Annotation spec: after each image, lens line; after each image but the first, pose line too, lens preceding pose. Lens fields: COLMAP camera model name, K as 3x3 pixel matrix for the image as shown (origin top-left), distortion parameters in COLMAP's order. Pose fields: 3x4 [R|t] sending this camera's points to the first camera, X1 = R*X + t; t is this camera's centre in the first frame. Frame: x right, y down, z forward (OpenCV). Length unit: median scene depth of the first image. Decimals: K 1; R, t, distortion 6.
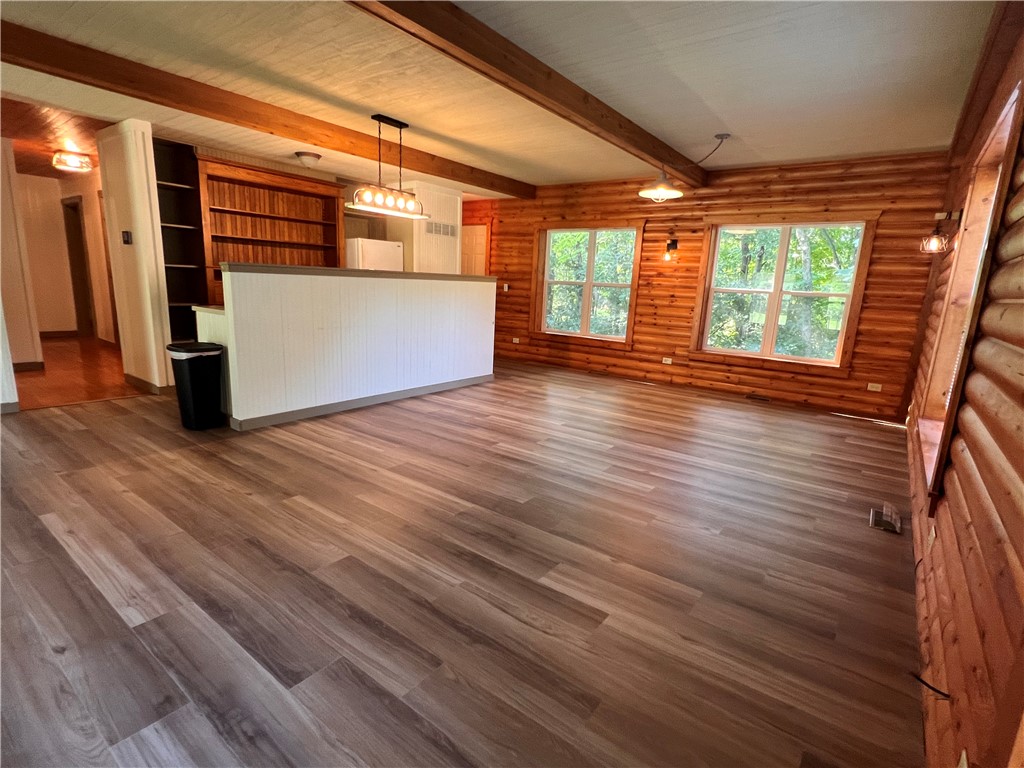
lens RADIAL K [[506.3, 0, 512.9], [0, 506.3, 387.1], [0, 0, 1]] dist [0.001669, 0.000198]
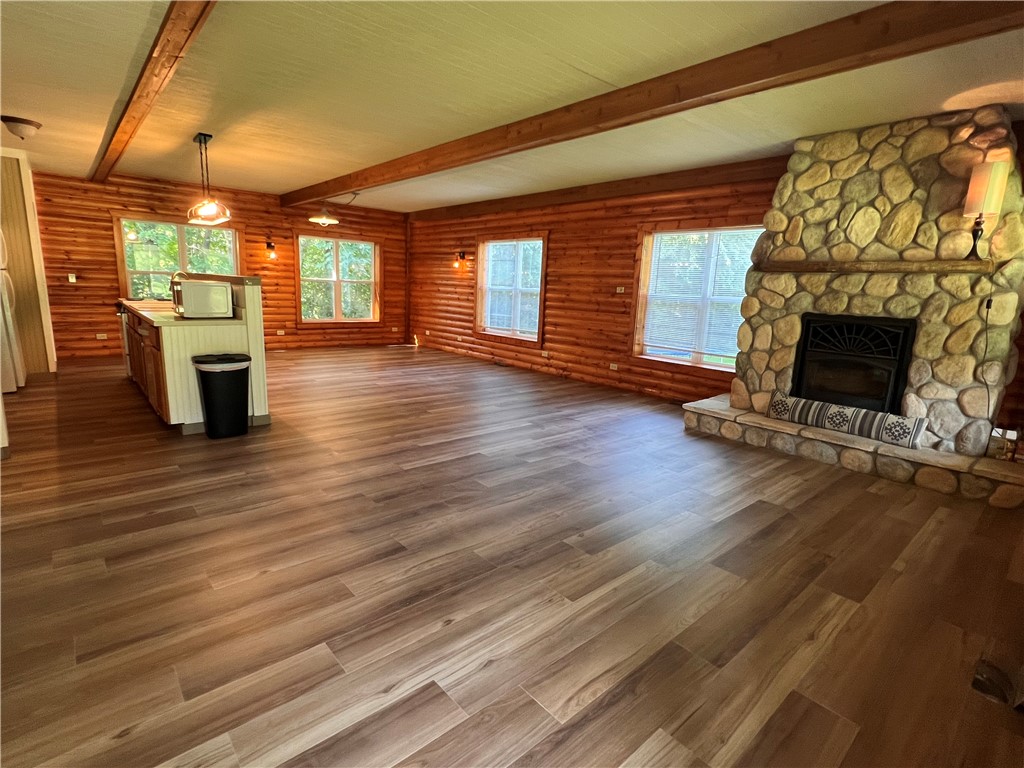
lens RADIAL K [[506.3, 0, 507.3], [0, 506.3, 383.4], [0, 0, 1]] dist [0.001669, 0.000198]
pose [[0.209054, -0.221817, 0.952415, -1.146900], [0.166229, 0.967821, 0.188918, -0.098831], [-0.963672, 0.118825, 0.239199, 0.150706]]
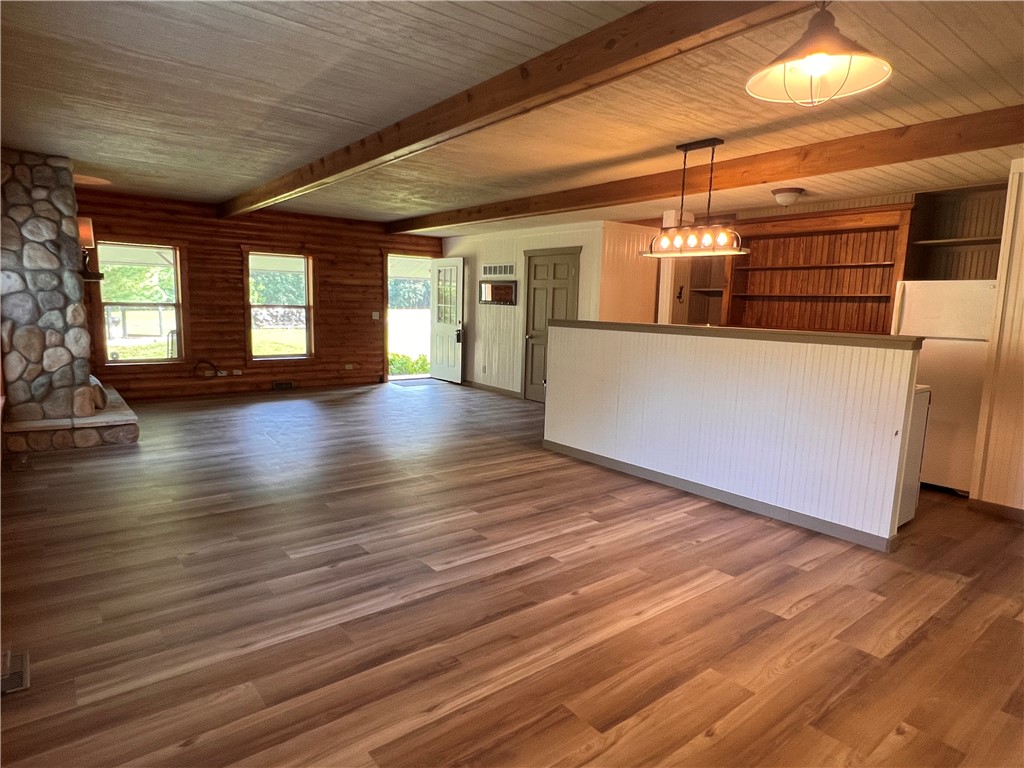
lens RADIAL K [[590.9, 0, 506.3], [0, 590.9, 386.3], [0, 0, 1]] dist [-0.008458, -0.000931]
pose [[-0.250952, 0.080110, -0.964679, 0.702753], [-0.236365, 0.961333, 0.141320, -0.192589], [0.938698, 0.263481, -0.222313, 0.924988]]
